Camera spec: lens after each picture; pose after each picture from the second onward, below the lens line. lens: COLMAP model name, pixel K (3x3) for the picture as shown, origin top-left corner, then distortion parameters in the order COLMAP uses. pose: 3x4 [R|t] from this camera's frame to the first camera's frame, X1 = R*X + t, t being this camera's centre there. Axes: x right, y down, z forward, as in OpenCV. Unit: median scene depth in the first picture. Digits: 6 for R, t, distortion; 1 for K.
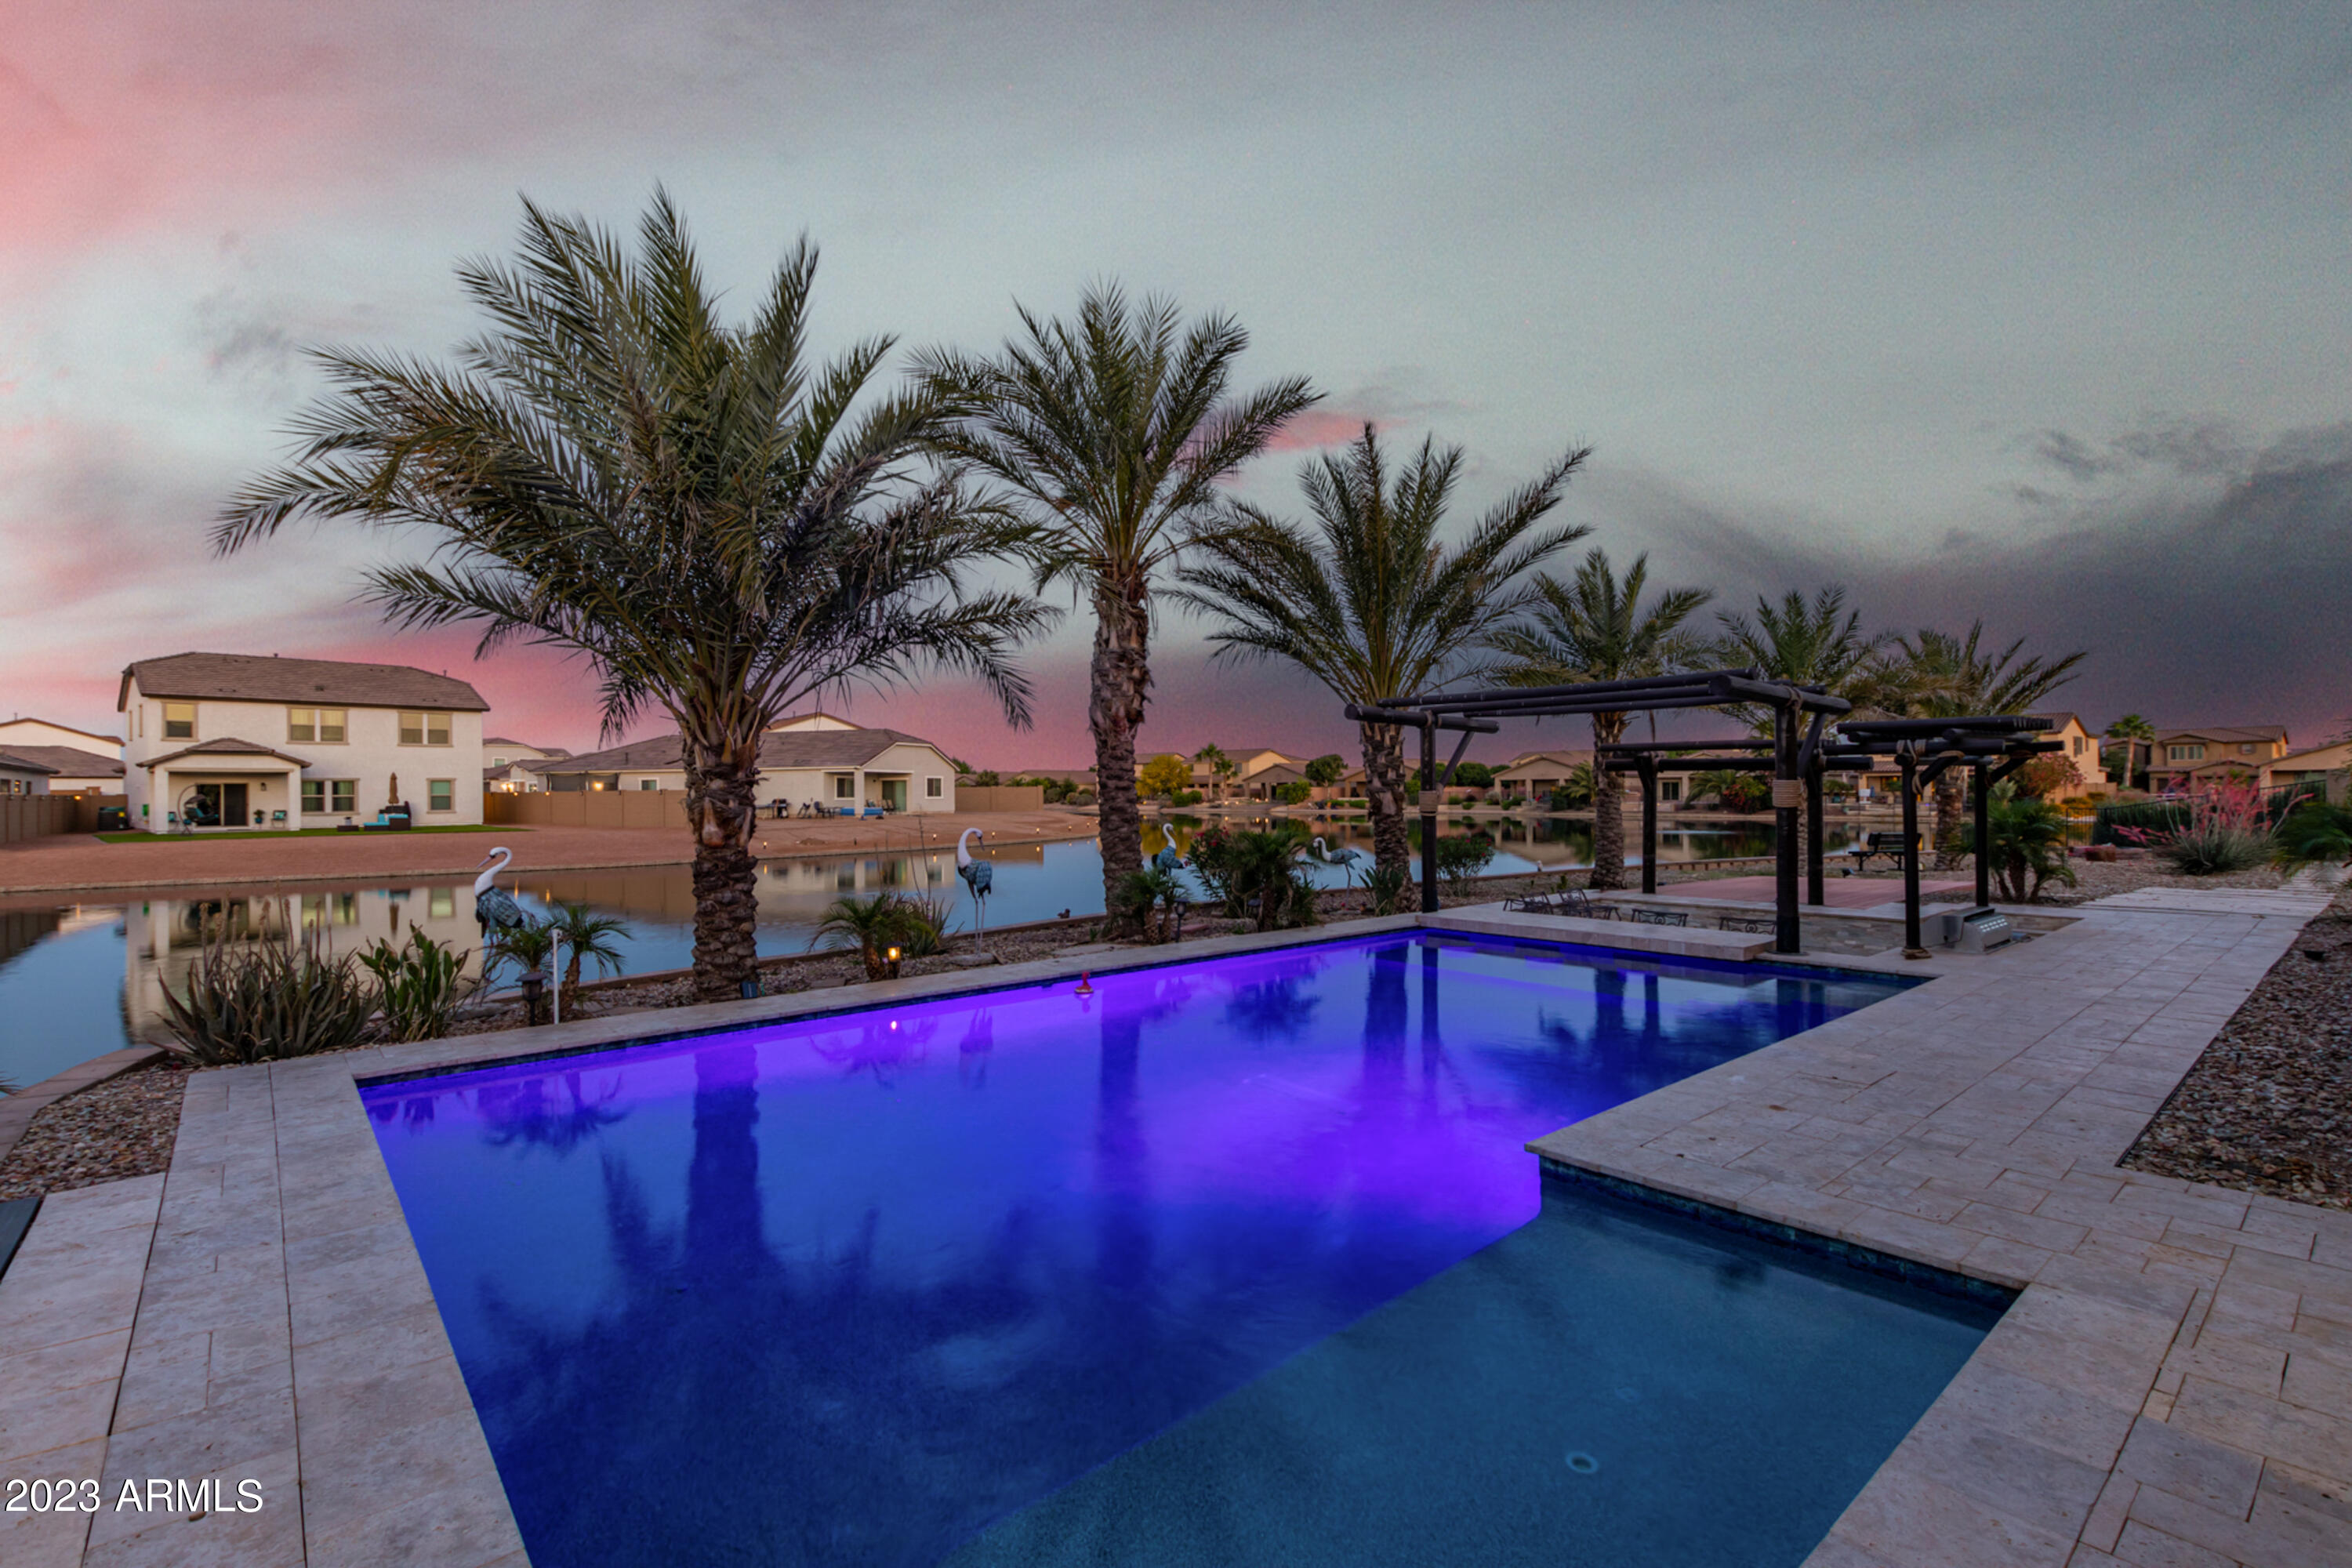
lens RADIAL K [[1070.0, 0, 1179.3], [0, 1070.0, 792.9], [0, 0, 1]] dist [0.010765, -0.000448]
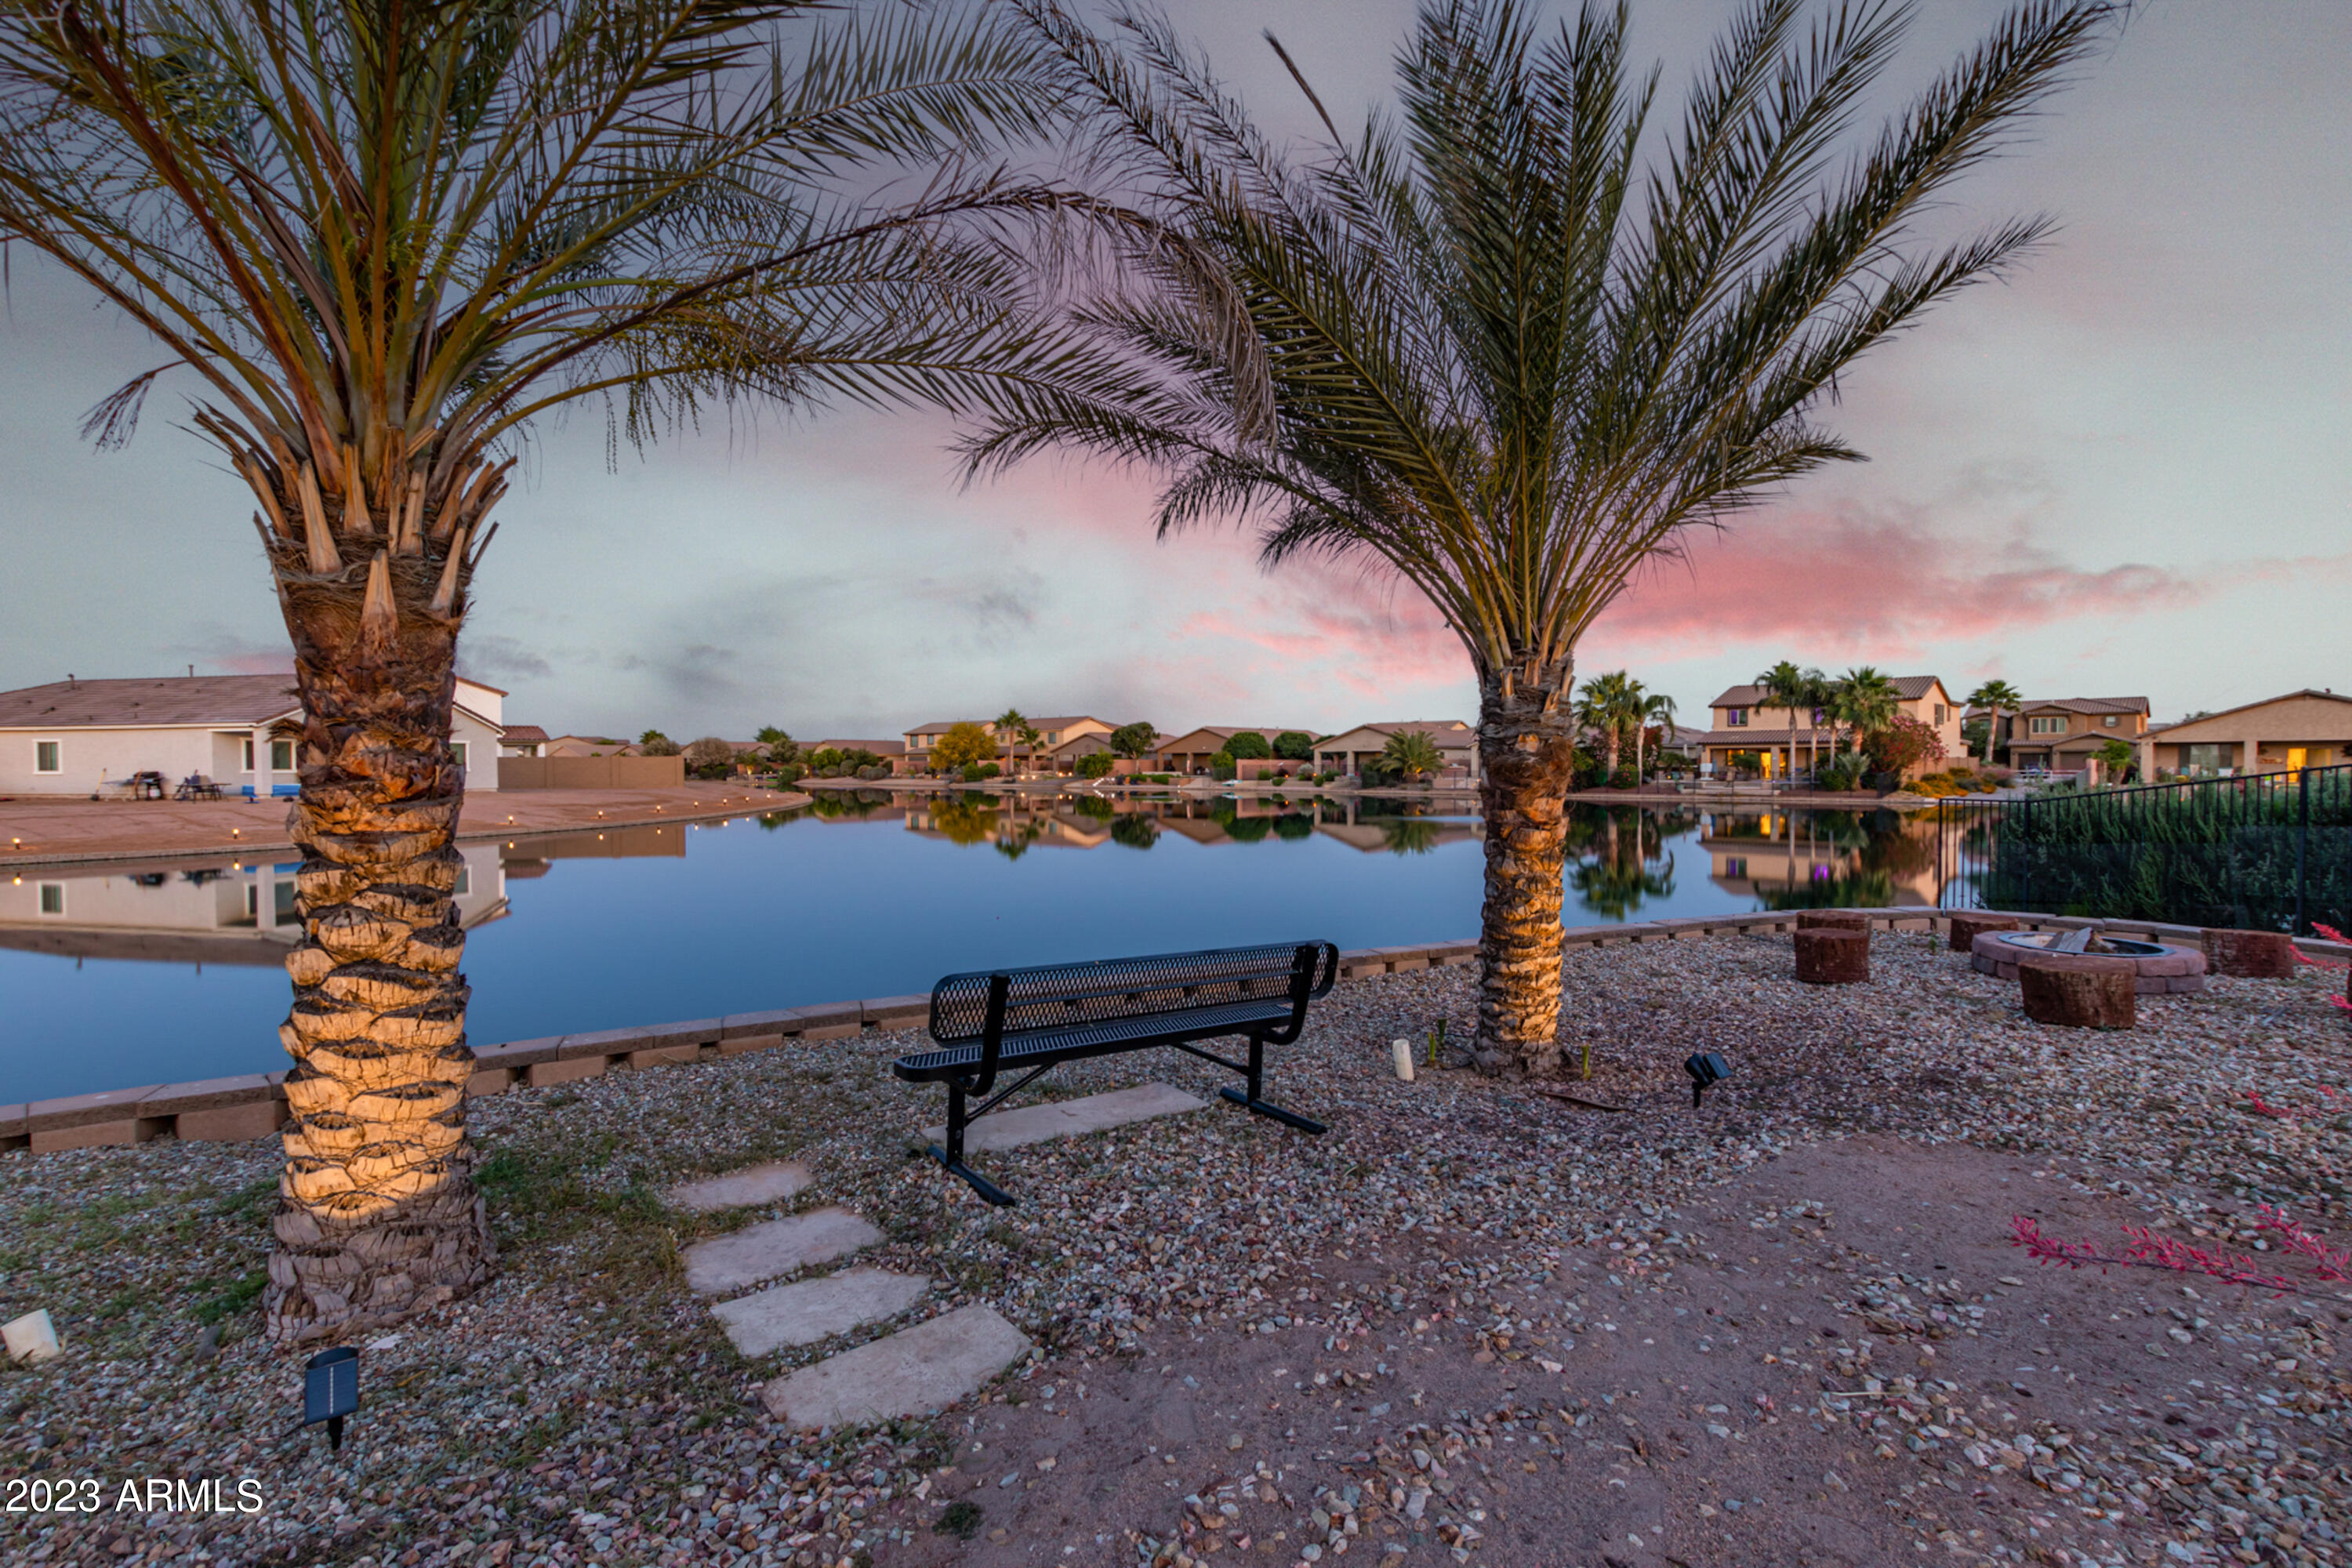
lens RADIAL K [[1070.0, 0, 1175.0], [0, 1070.0, 780.5], [0, 0, 1]] dist [0.010765, -0.000448]
pose [[0.997023, 0.002153, 0.077081, 0.119731], [-0.003150, 0.999913, 0.012807, 0.000410], [-0.077047, -0.013011, 0.996943, 0.142750]]
